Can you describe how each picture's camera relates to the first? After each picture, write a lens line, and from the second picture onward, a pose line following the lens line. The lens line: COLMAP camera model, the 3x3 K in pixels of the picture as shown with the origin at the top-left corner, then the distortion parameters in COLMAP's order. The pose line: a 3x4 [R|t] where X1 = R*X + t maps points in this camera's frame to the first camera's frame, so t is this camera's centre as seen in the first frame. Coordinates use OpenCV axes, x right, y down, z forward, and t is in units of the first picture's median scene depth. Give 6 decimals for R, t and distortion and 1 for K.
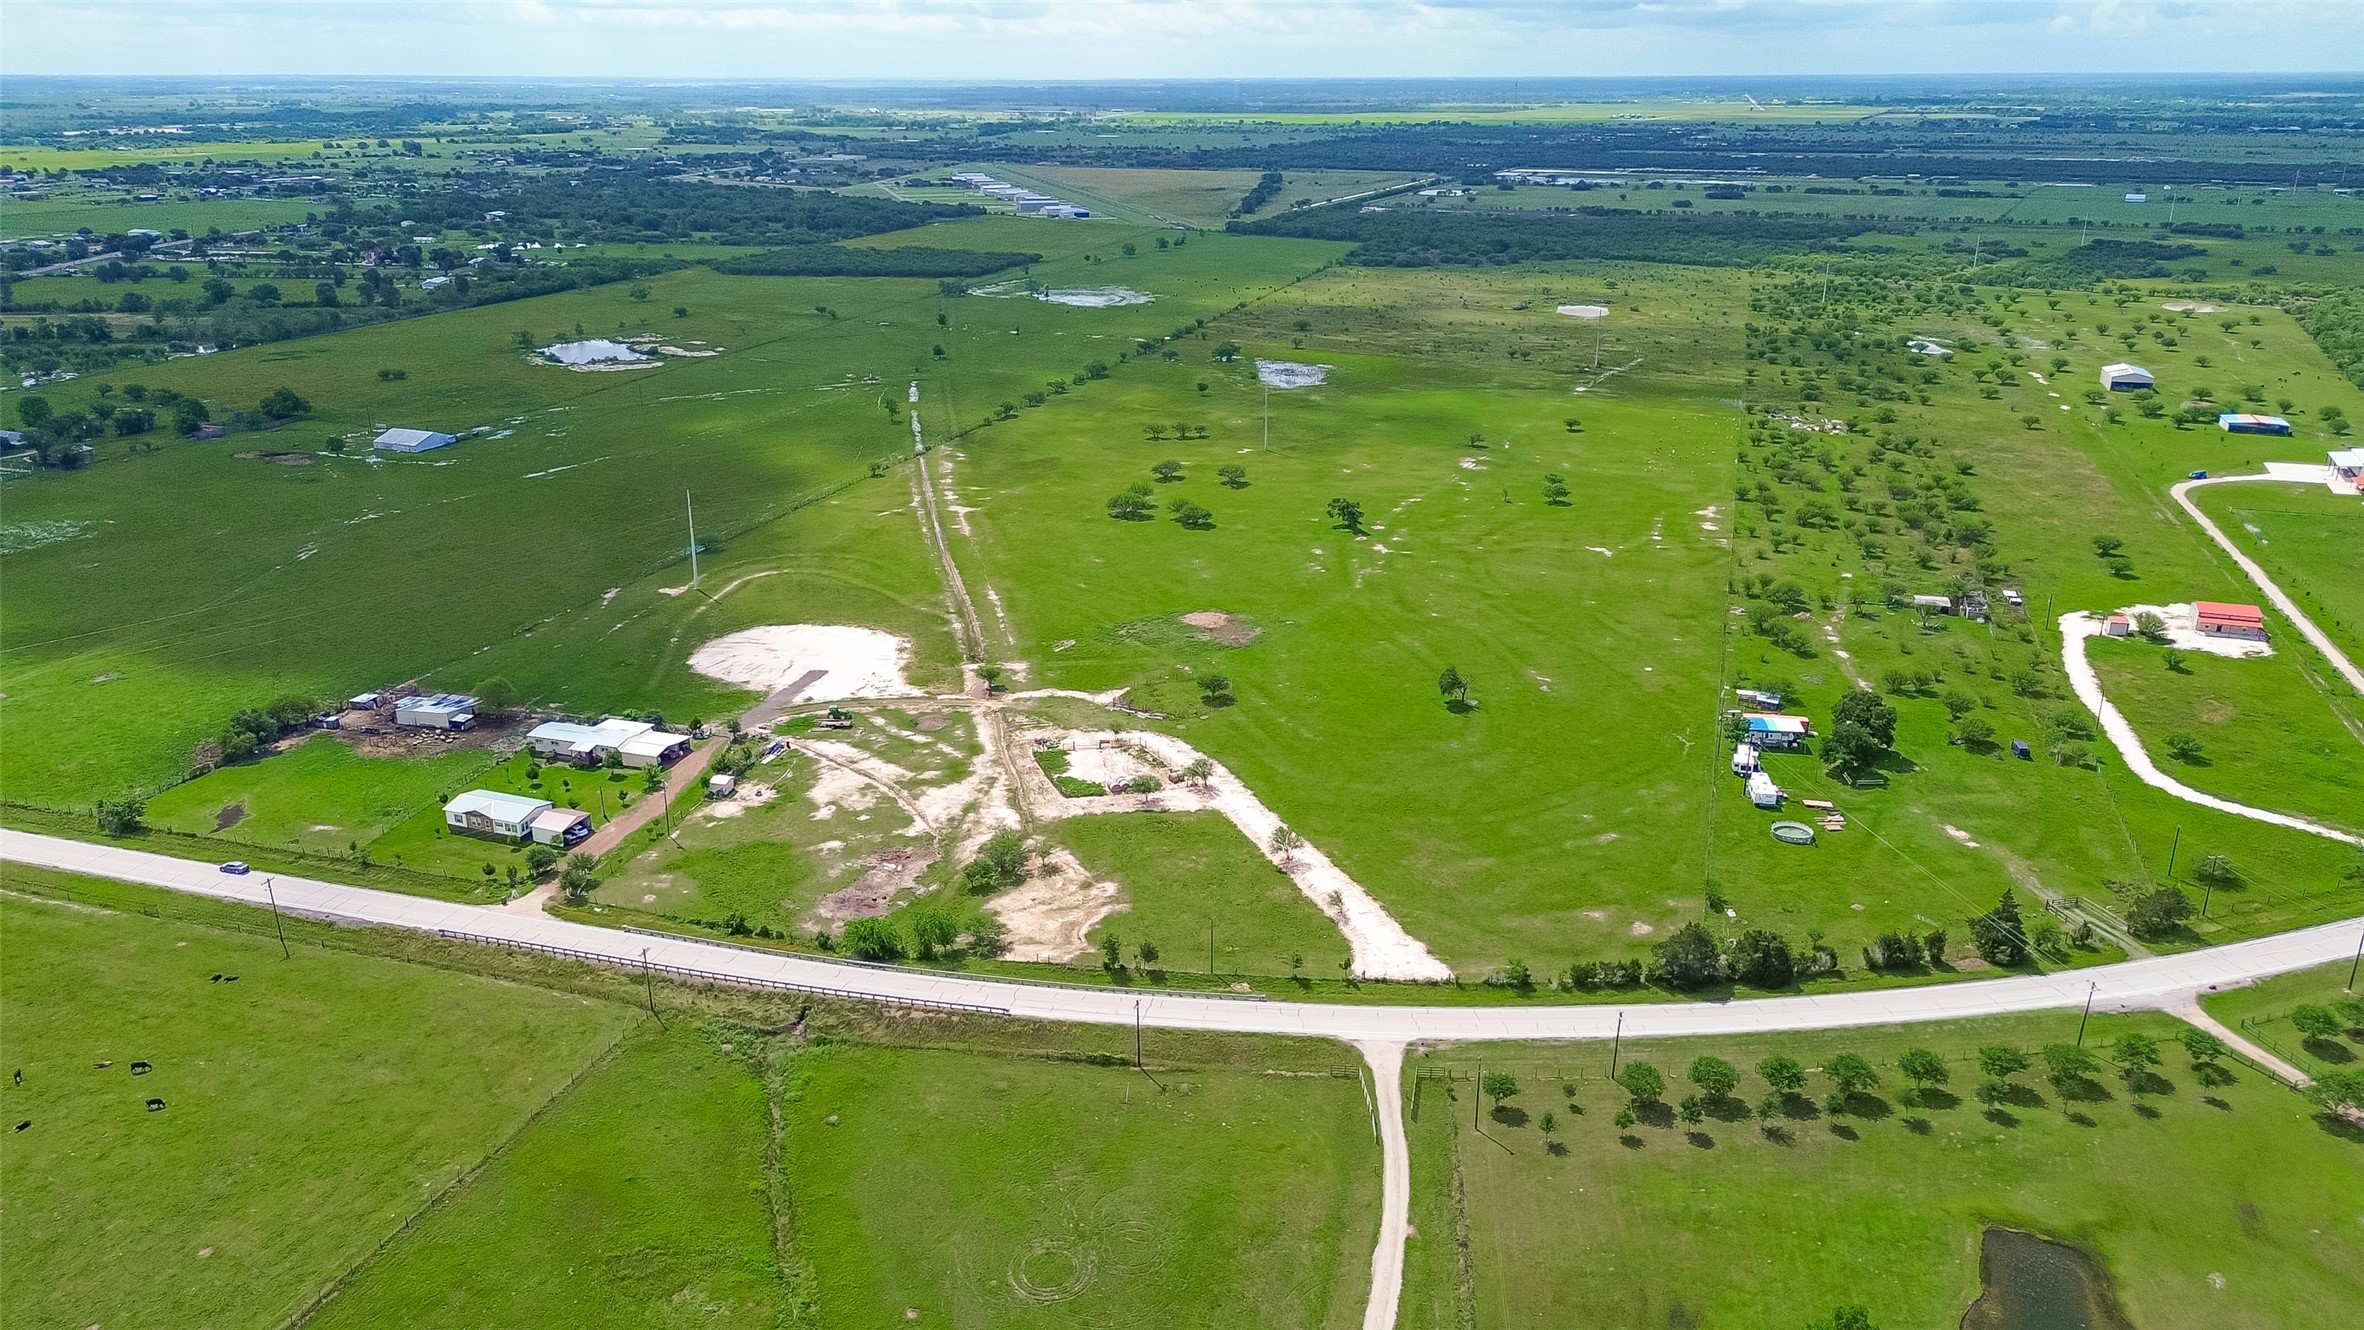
lens RADIAL K [[1661.6, 0, 1190.2], [0, 1661.6, 652.8], [0, 0, 1]] dist [0.075260, -0.070851]
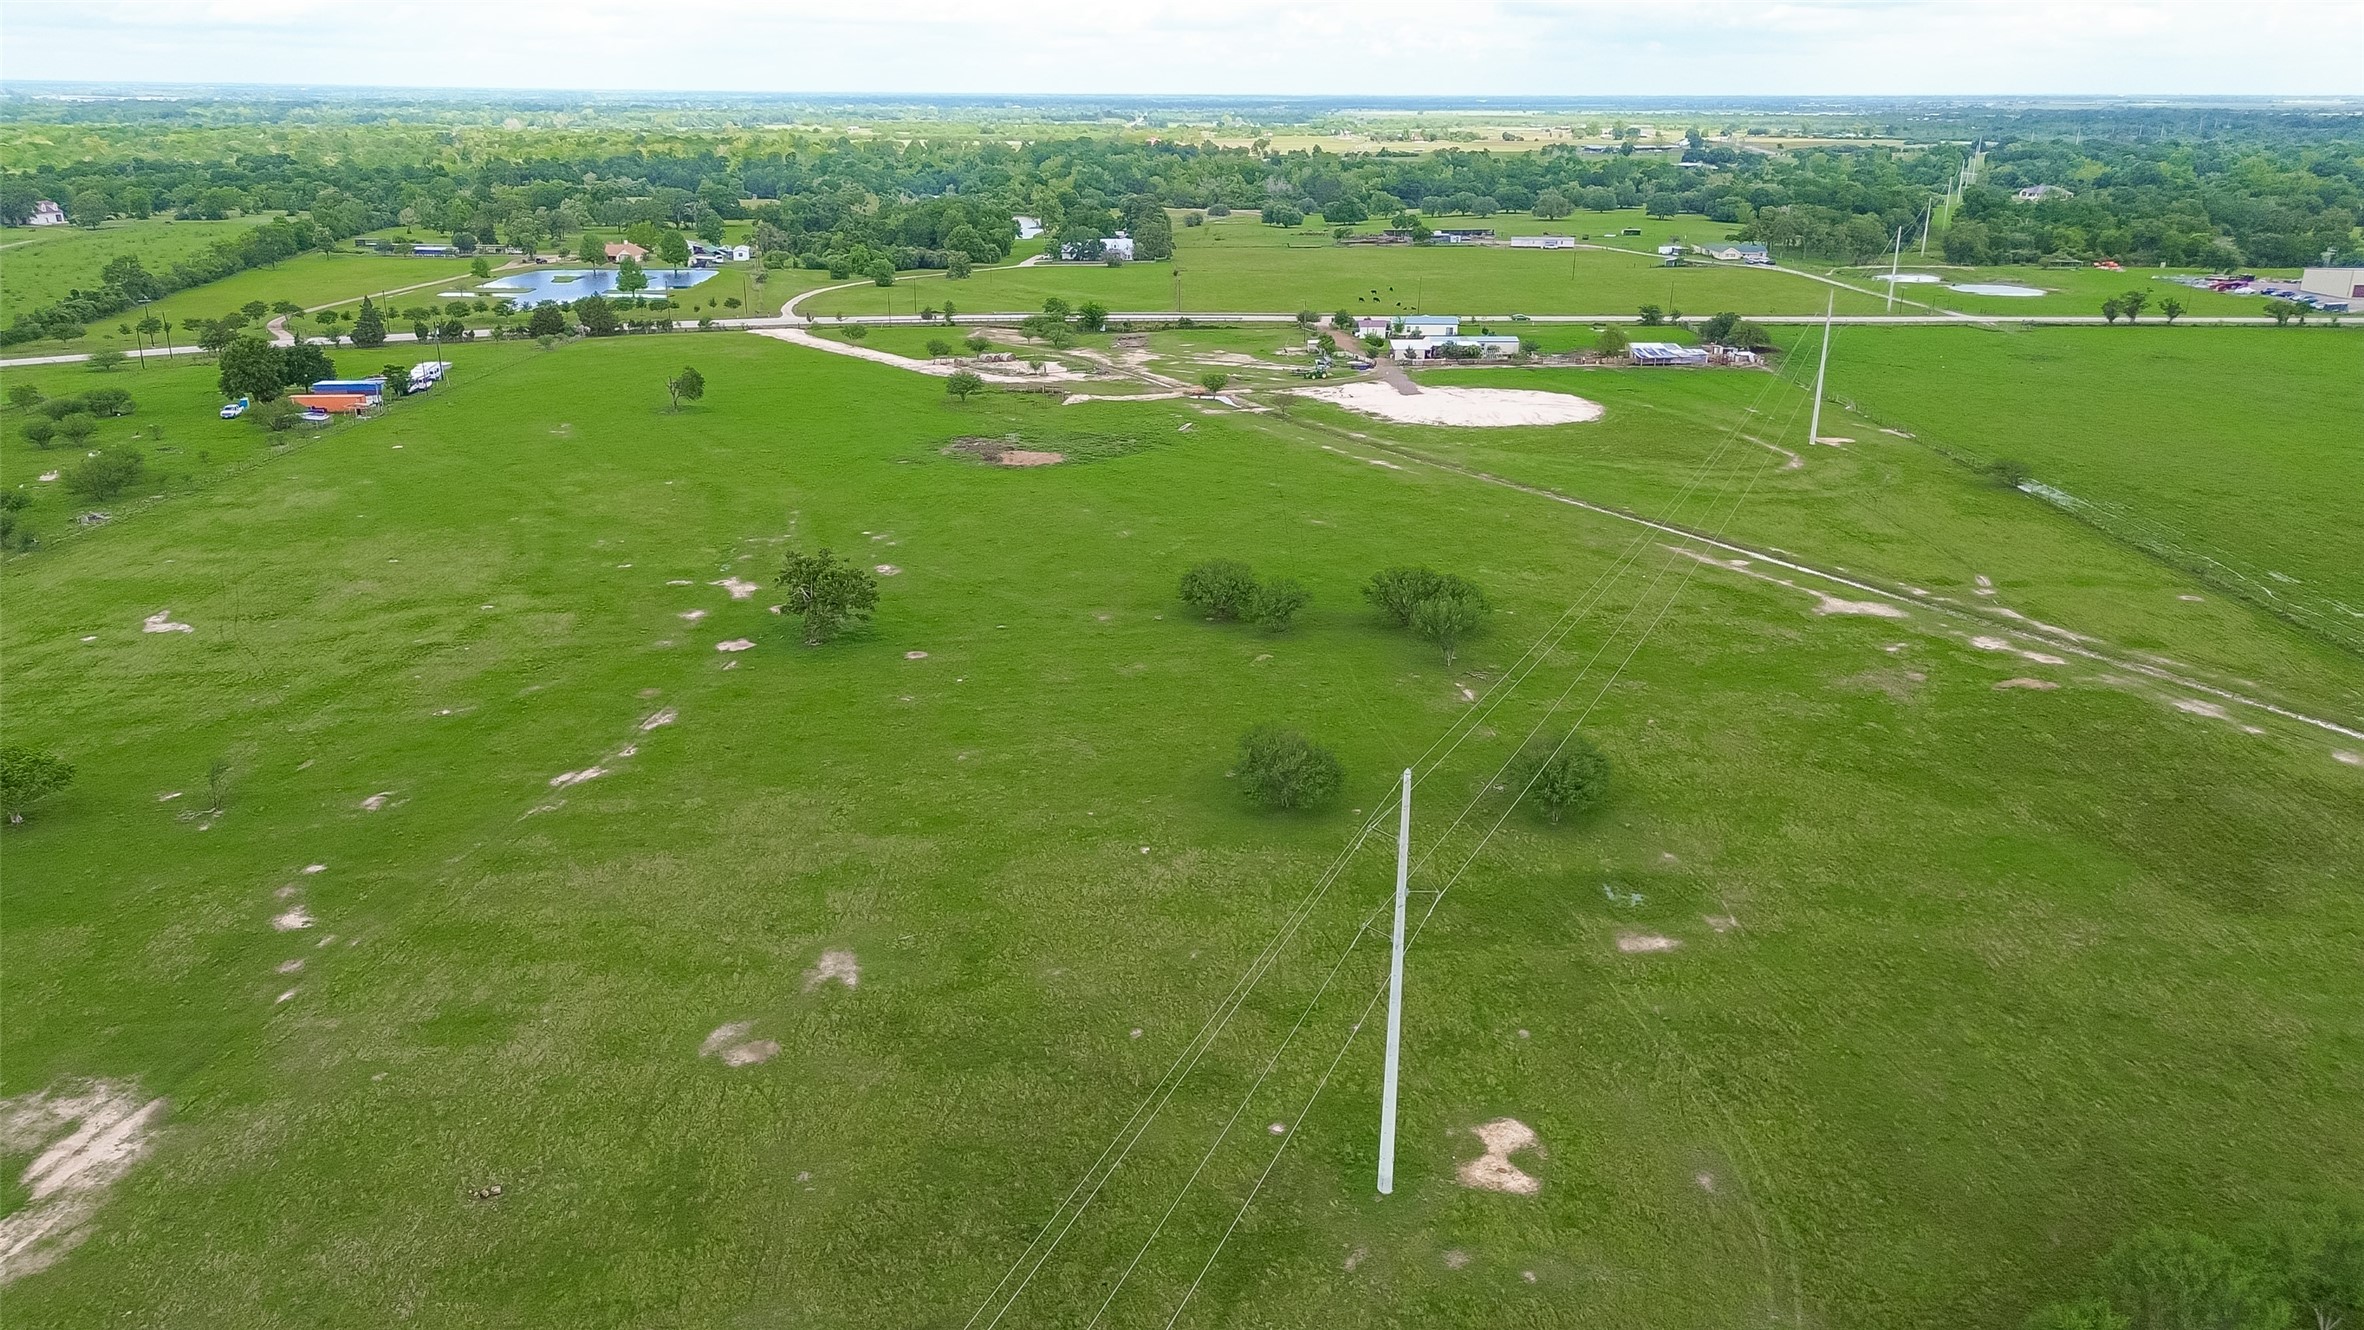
lens RADIAL K [[1661.6, 0, 1191.5], [0, 1661.6, 664.4], [0, 0, 1]] dist [0.075260, -0.070851]
pose [[-0.953668, 0.092878, -0.286165, 0.162902], [-0.103248, 0.792361, 0.601252, -0.404540], [0.282589, 0.602941, -0.746060, 1.737130]]
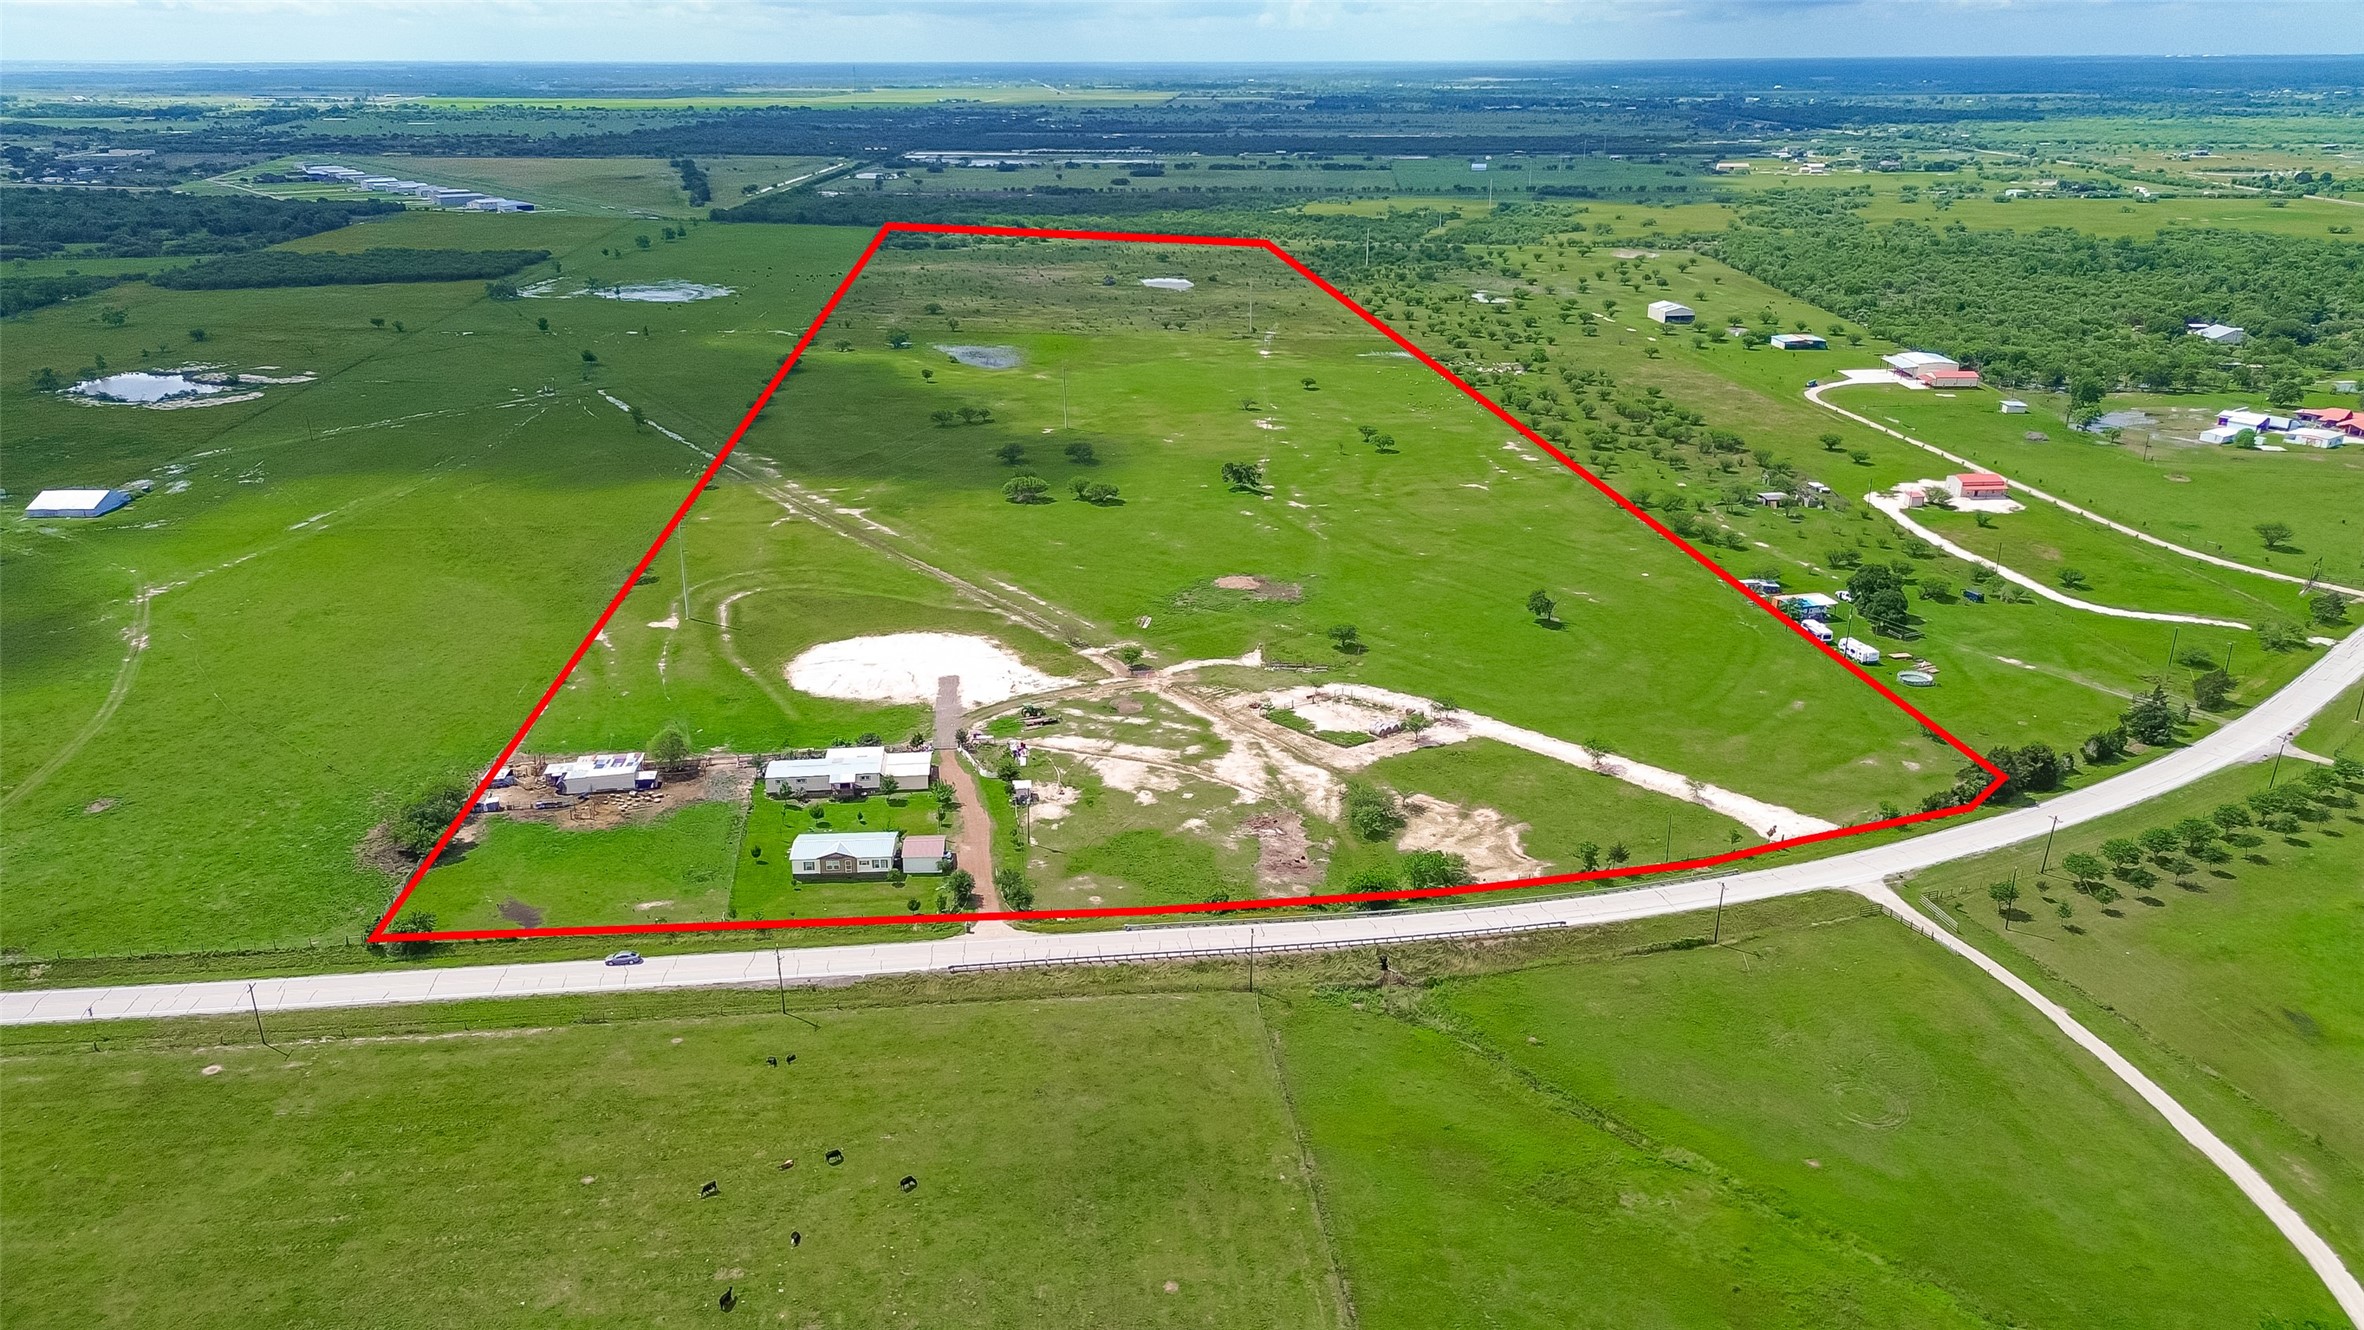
lens RADIAL K [[1661.6, 0, 1180.6], [0, 1661.6, 645.1], [0, 0, 1]] dist [0.075260, -0.070851]
pose [[0.918811, -0.133096, 0.371579, -0.458004], [0.131532, 0.990868, 0.029677, -0.018104], [-0.372135, 0.021607, 0.927927, 0.054637]]
